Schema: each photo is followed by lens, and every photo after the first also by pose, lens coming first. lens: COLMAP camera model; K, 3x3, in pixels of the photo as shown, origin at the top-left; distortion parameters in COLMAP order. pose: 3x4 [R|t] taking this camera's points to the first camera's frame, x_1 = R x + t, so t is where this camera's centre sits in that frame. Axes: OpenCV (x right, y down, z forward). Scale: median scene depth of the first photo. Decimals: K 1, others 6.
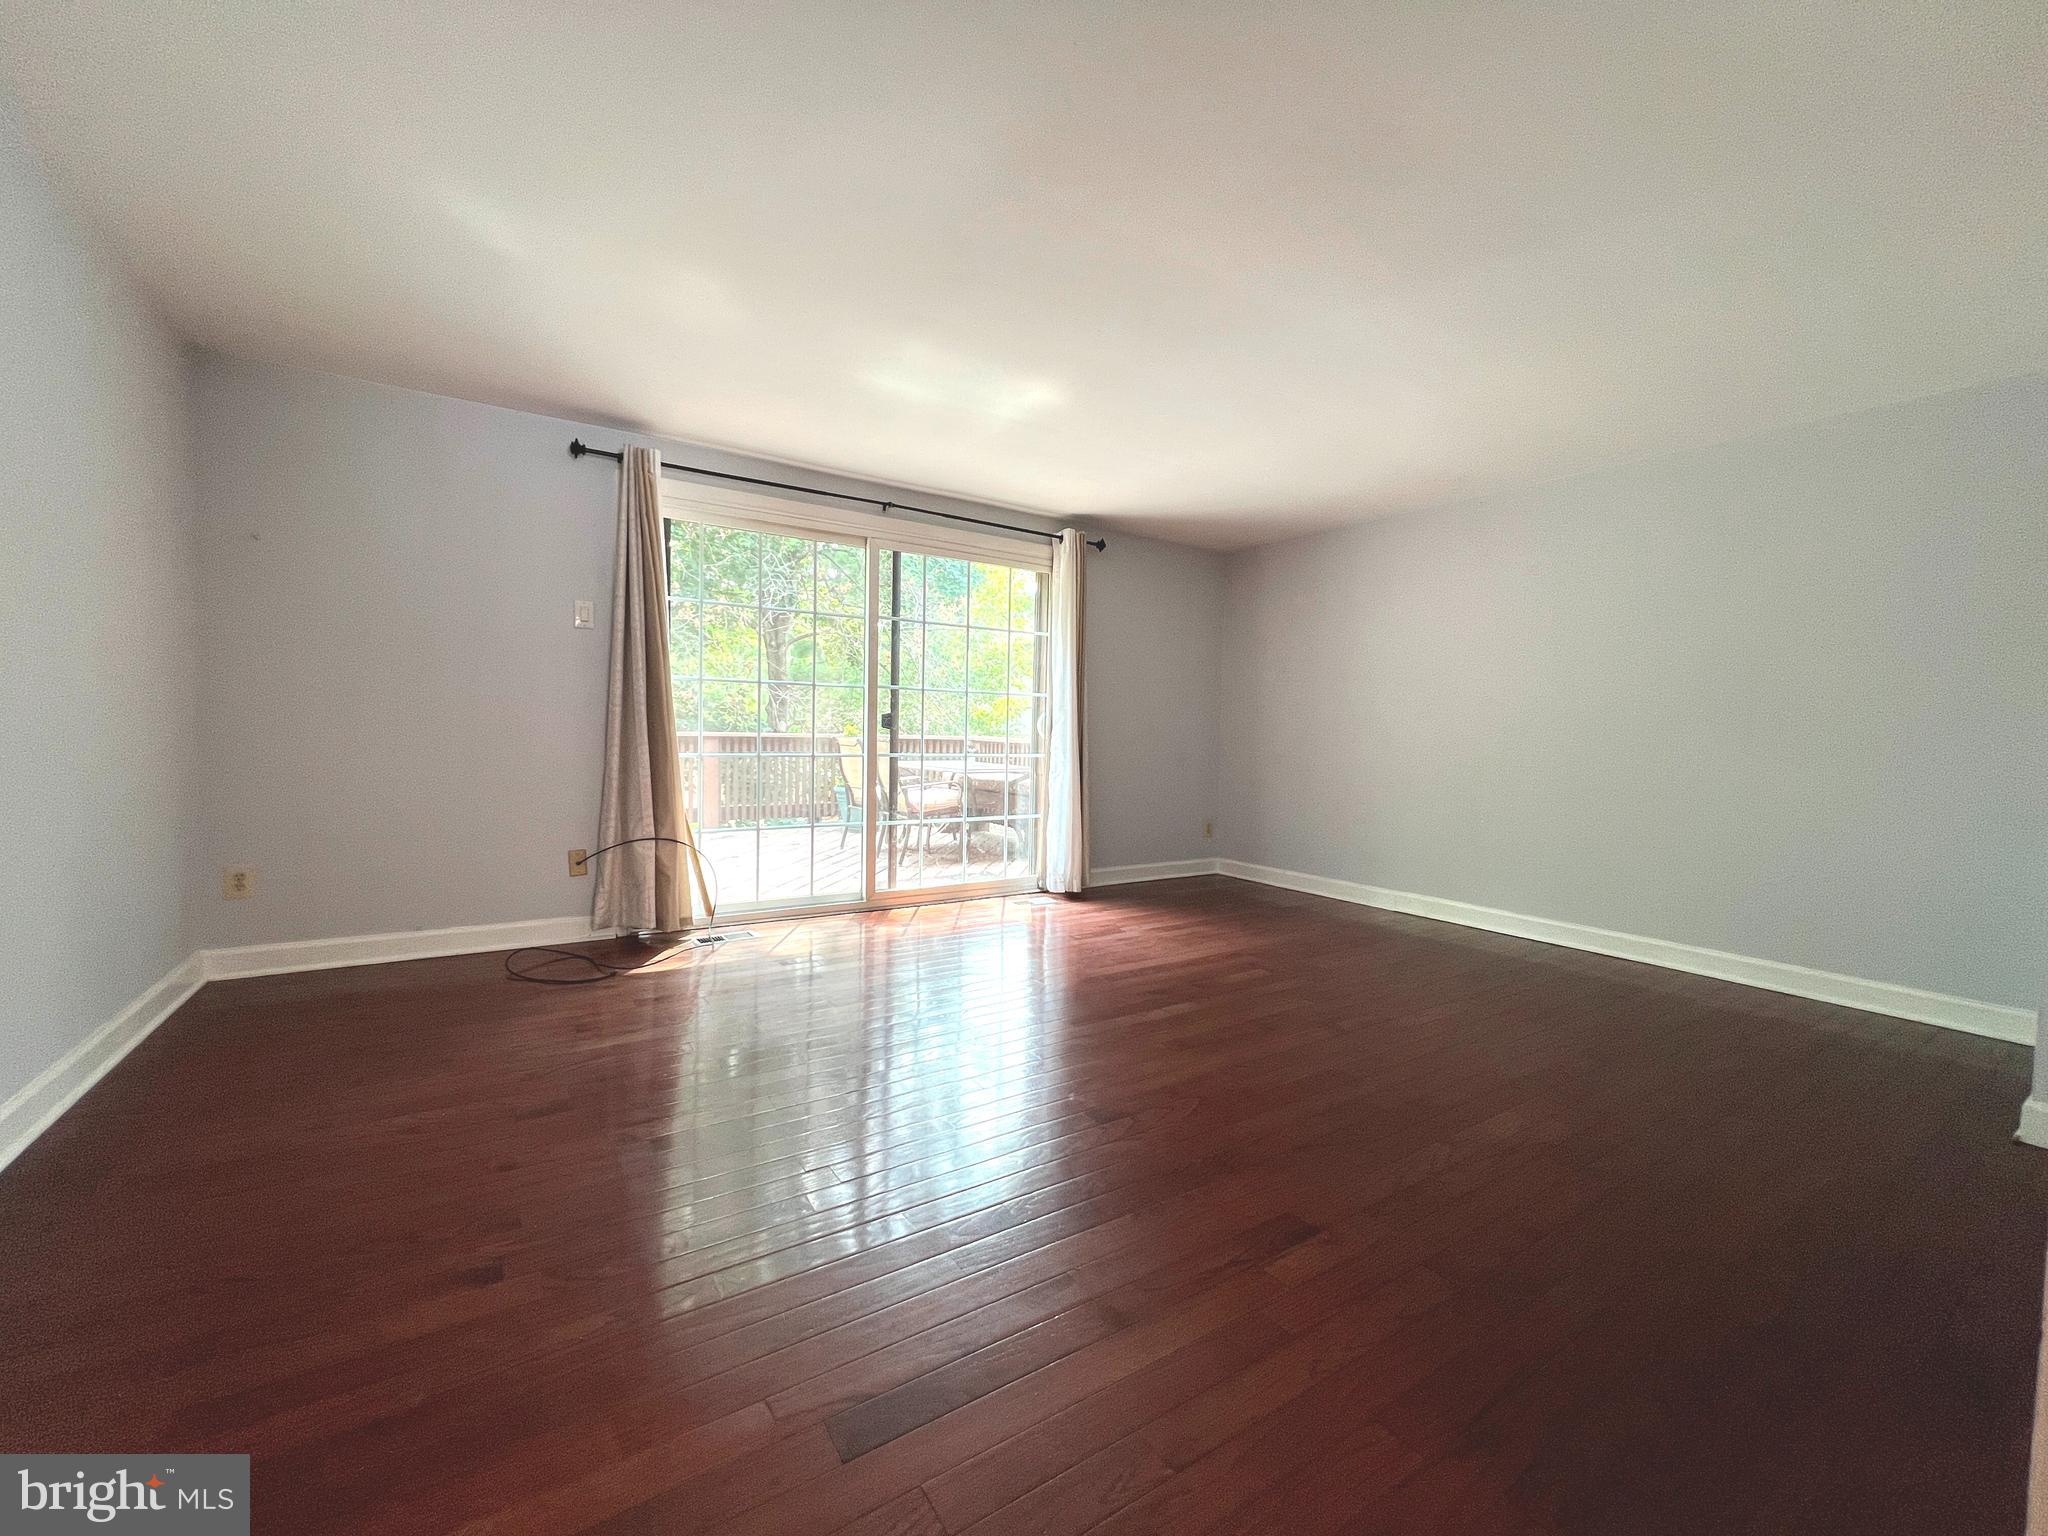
lens RADIAL K [[816.6, 0, 1013.3], [0, 816.6, 754.9], [0, 0, 1]] dist [-0.003198, 0.000687]
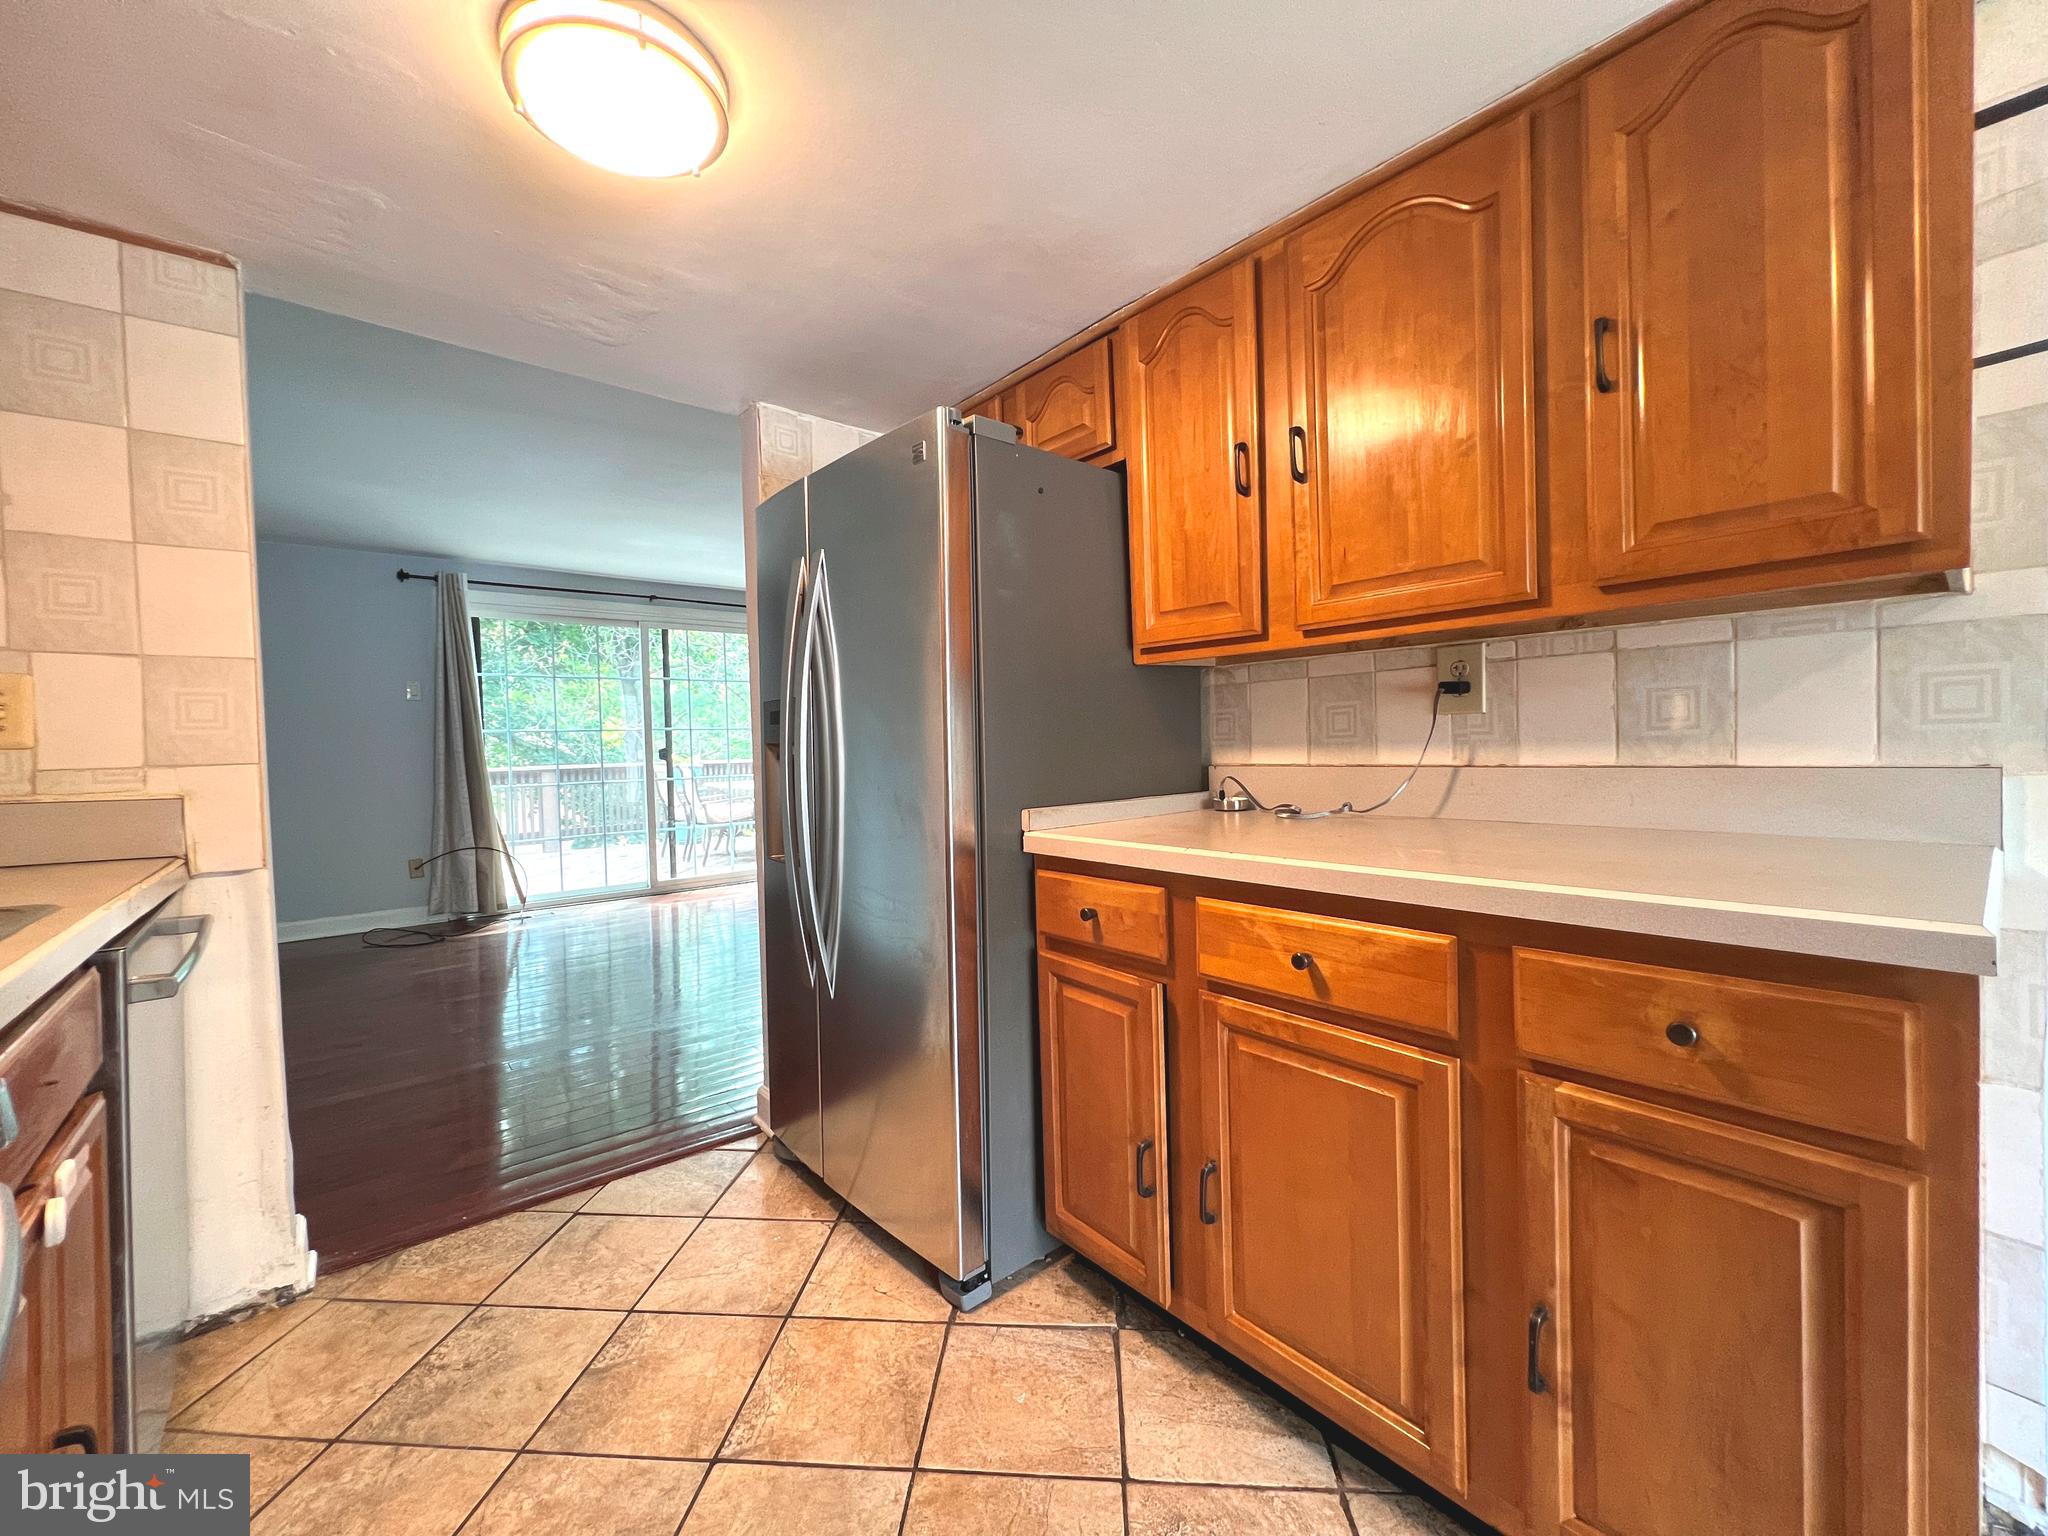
lens RADIAL K [[816.6, 0, 1019.0], [0, 816.6, 755.4], [0, 0, 1]] dist [-0.003198, 0.000687]
pose [[0.989928, -0.050733, 0.132166, 0.302987], [0.052757, 0.998537, -0.011852, 0.009466], [-0.131372, 0.018705, 0.991157, -0.505152]]
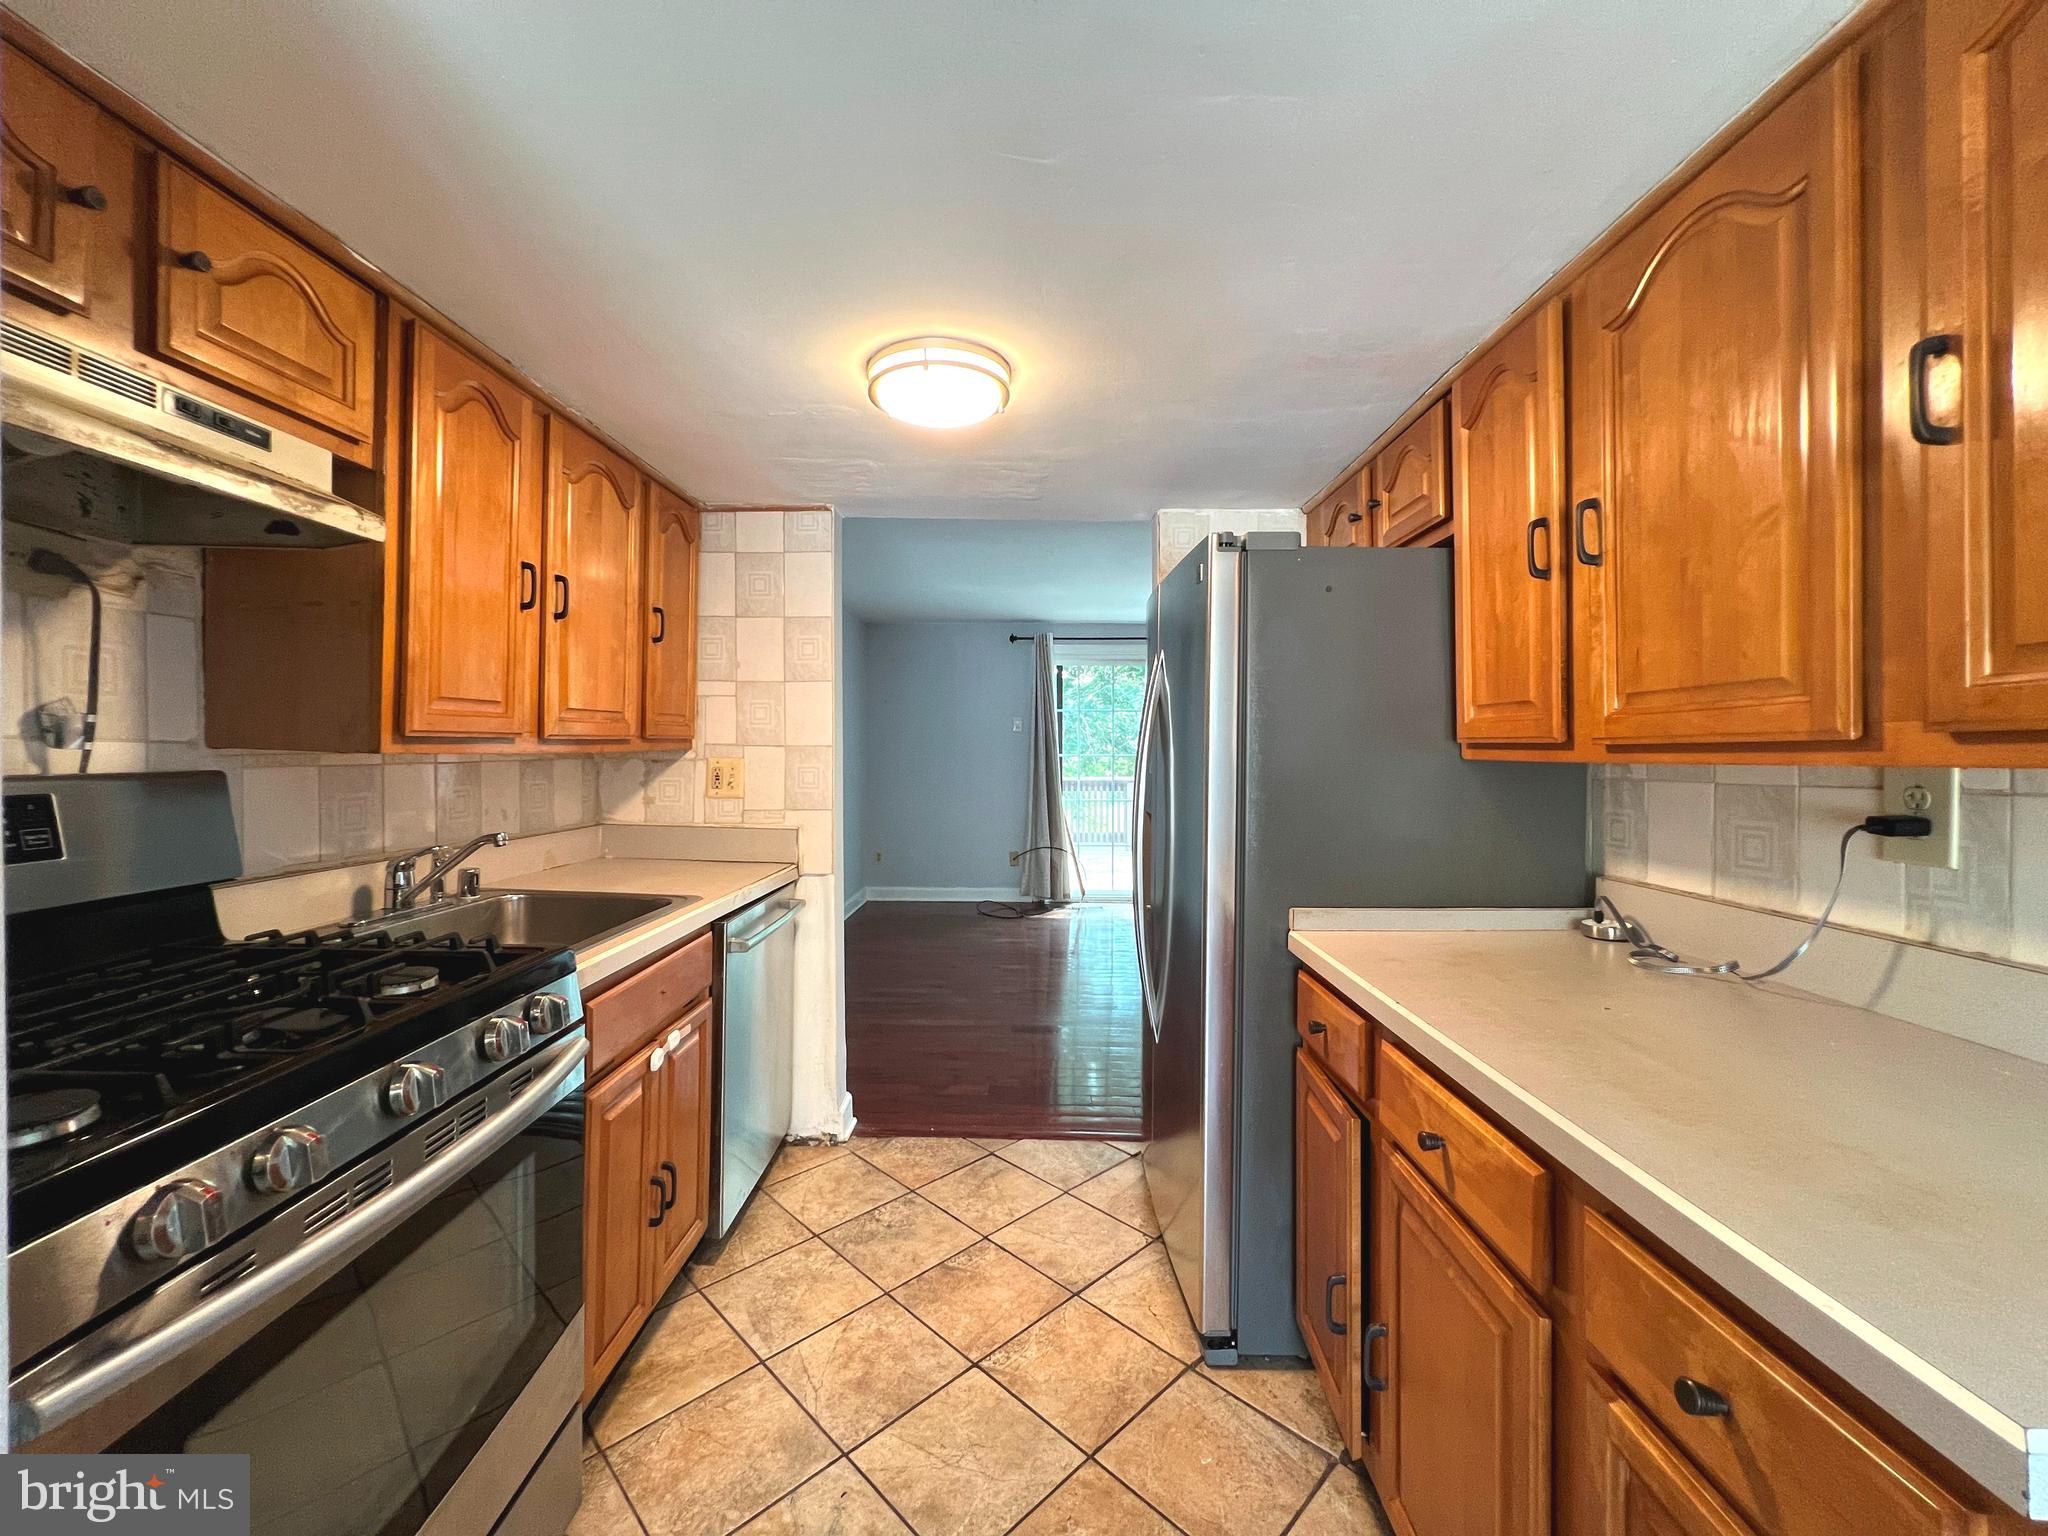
lens RADIAL K [[816.6, 0, 1021.4], [0, 816.6, 754.9], [0, 0, 1]] dist [-0.003198, 0.000687]
pose [[0.837291, -0.019856, -0.546397, 0.478308], [-0.001011, 0.999282, -0.037863, -0.031717], [0.546757, 0.032255, 0.836670, -0.526542]]
